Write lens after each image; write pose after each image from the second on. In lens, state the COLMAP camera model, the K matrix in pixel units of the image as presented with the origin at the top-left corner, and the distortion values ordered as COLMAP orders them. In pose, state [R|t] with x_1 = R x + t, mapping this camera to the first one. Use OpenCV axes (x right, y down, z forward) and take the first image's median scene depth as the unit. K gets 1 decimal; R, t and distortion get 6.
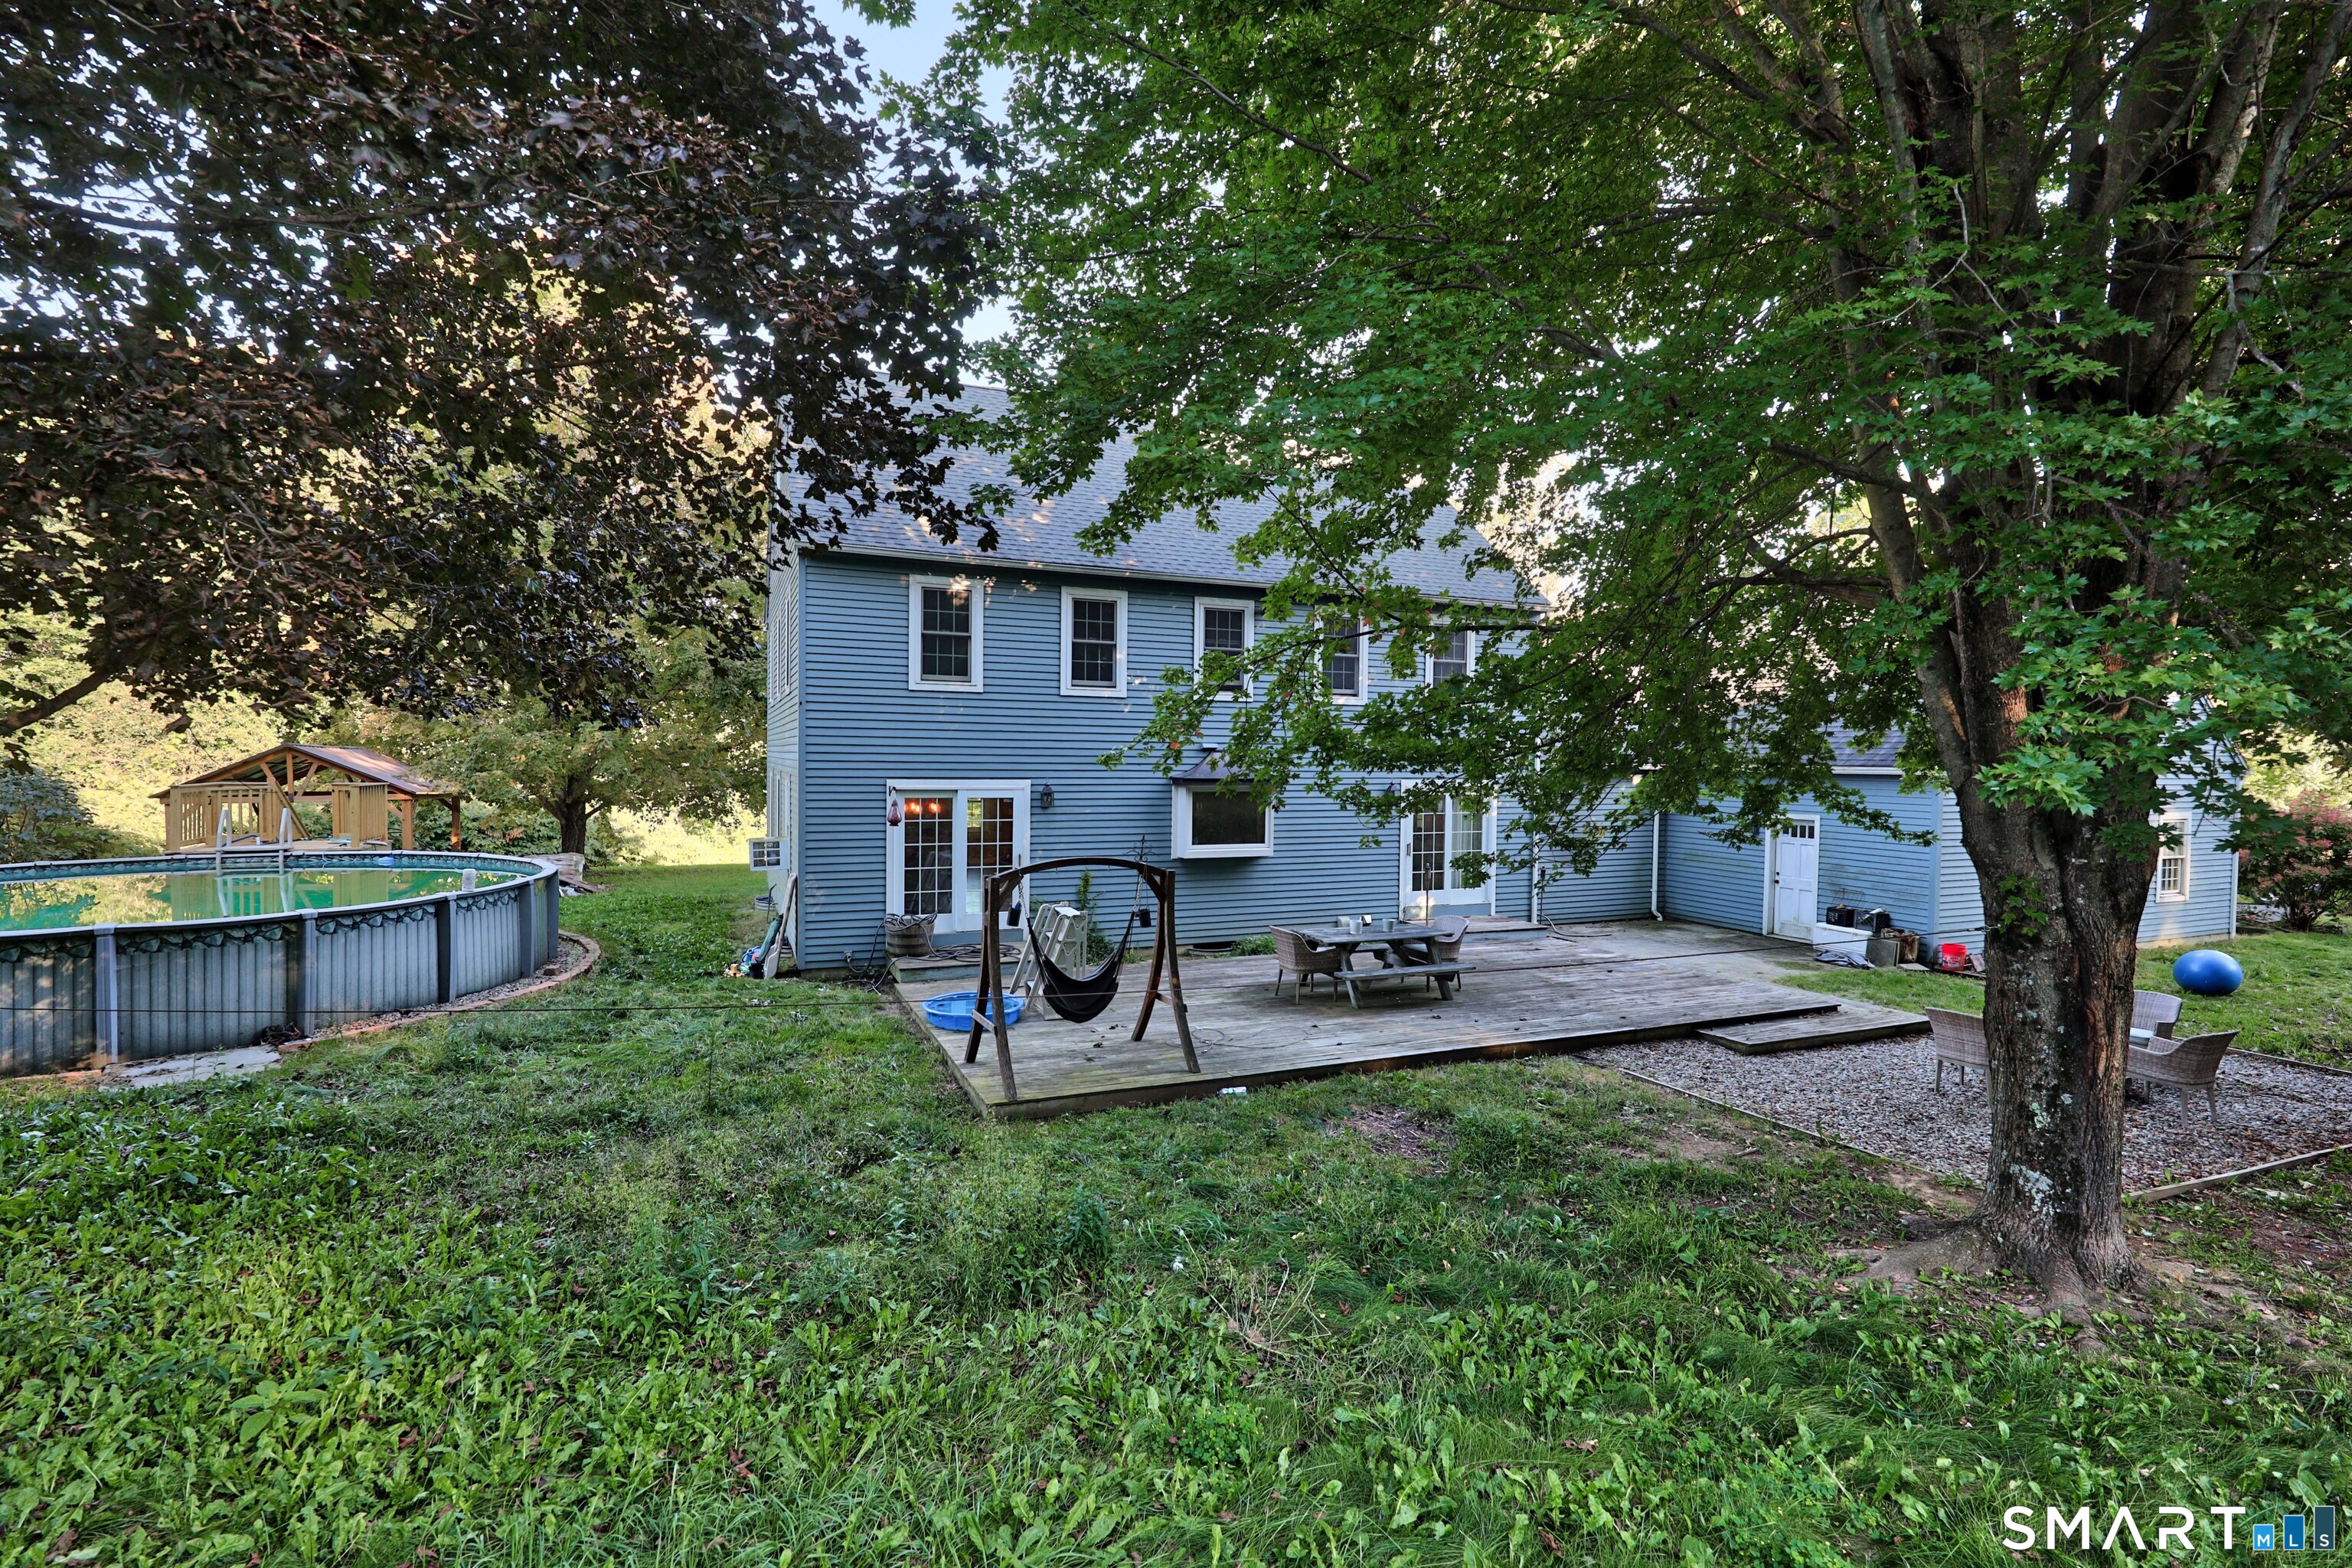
lens RADIAL K [[1036.2, 0, 1176.0], [0, 1036.2, 784.0], [0, 0, 1]] dist [-0.002057, -0.000199]
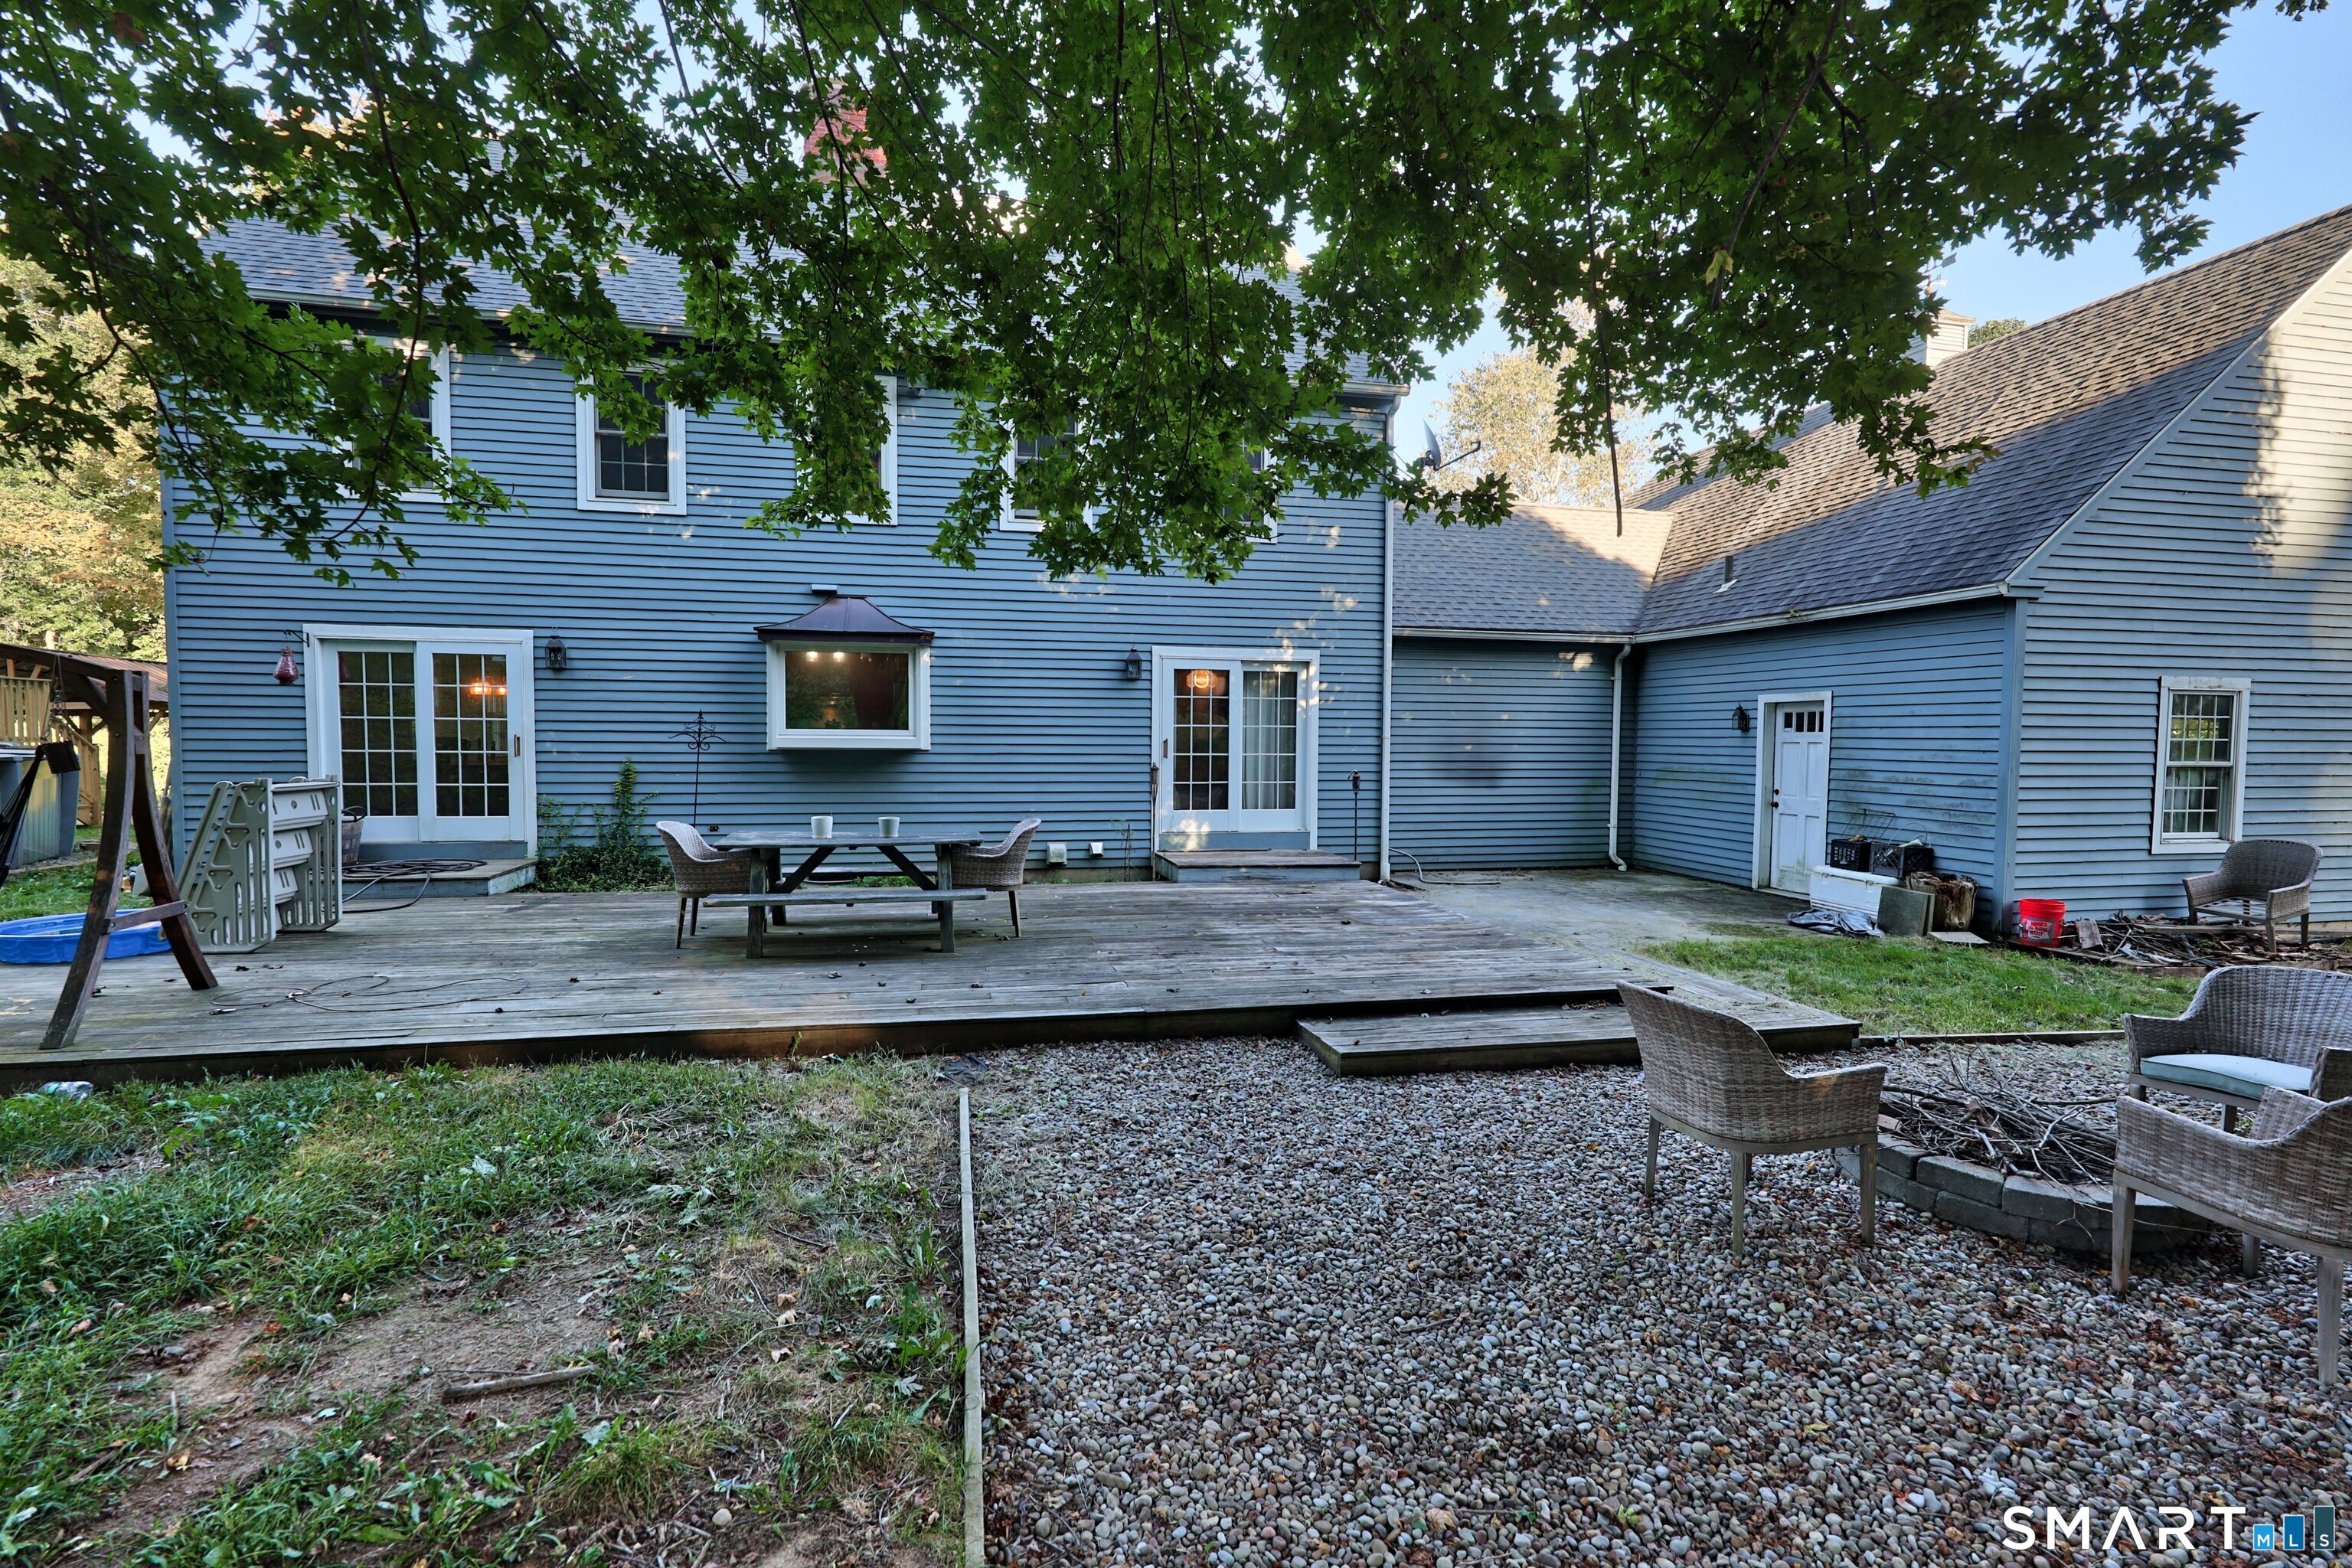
lens RADIAL K [[1036.2, 0, 1176.0], [0, 1036.2, 784.0], [0, 0, 1]] dist [-0.002057, -0.000199]
pose [[0.981768, 0.003544, -0.190052, 0.390553], [-0.000416, 0.999864, 0.016497, 0.081898], [0.190084, -0.016117, 0.981635, 0.356475]]
